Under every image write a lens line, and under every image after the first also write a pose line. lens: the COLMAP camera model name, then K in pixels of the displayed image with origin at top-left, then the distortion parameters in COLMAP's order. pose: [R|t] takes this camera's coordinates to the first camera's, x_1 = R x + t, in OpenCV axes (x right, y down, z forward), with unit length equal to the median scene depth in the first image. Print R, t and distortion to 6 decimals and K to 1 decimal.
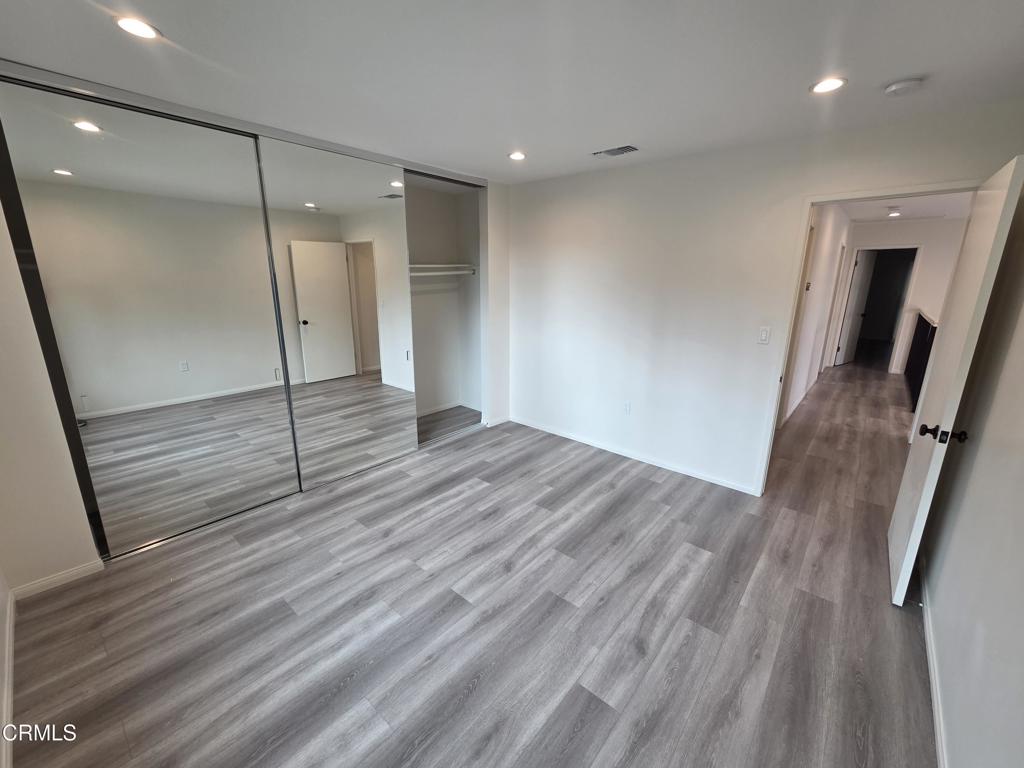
lens RADIAL K [[415.7, 0, 514.6], [0, 415.7, 384.5], [0, 0, 1]] dist [0.007017, -0.000270]
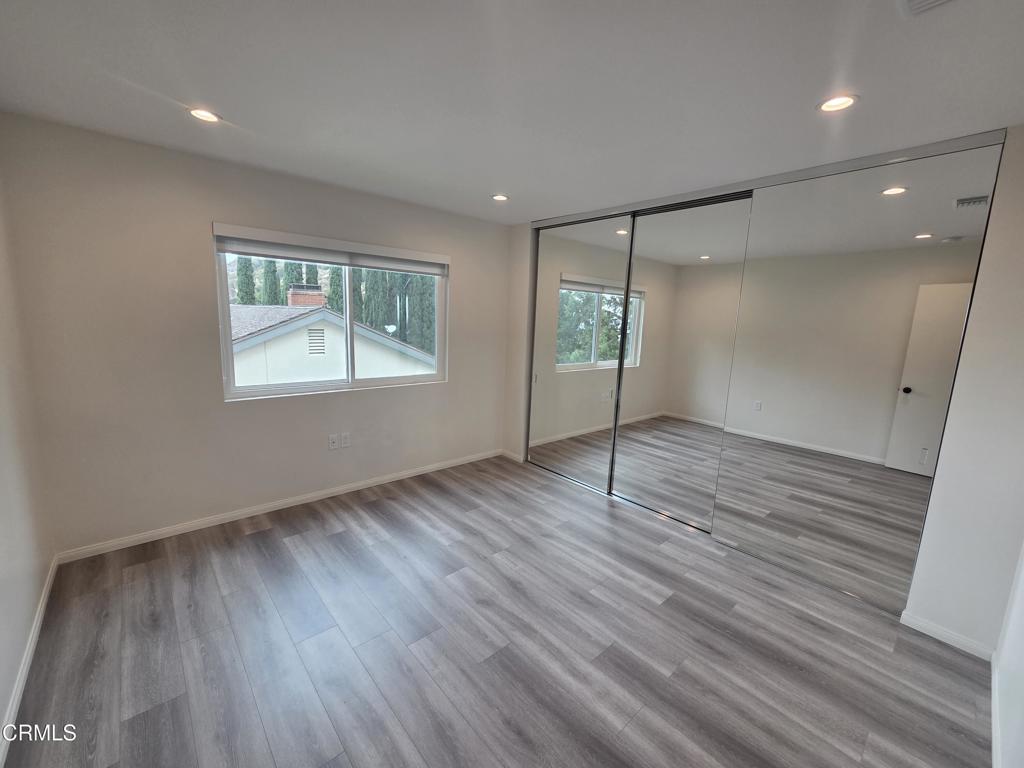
lens RADIAL K [[415.7, 0, 509.7], [0, 415.7, 389.7], [0, 0, 1]] dist [0.007017, -0.000270]
pose [[-0.135346, 0.152903, -0.978929, 0.631535], [-0.286650, 0.939725, 0.186411, -0.164210], [0.948427, 0.305840, -0.083359, 0.740392]]
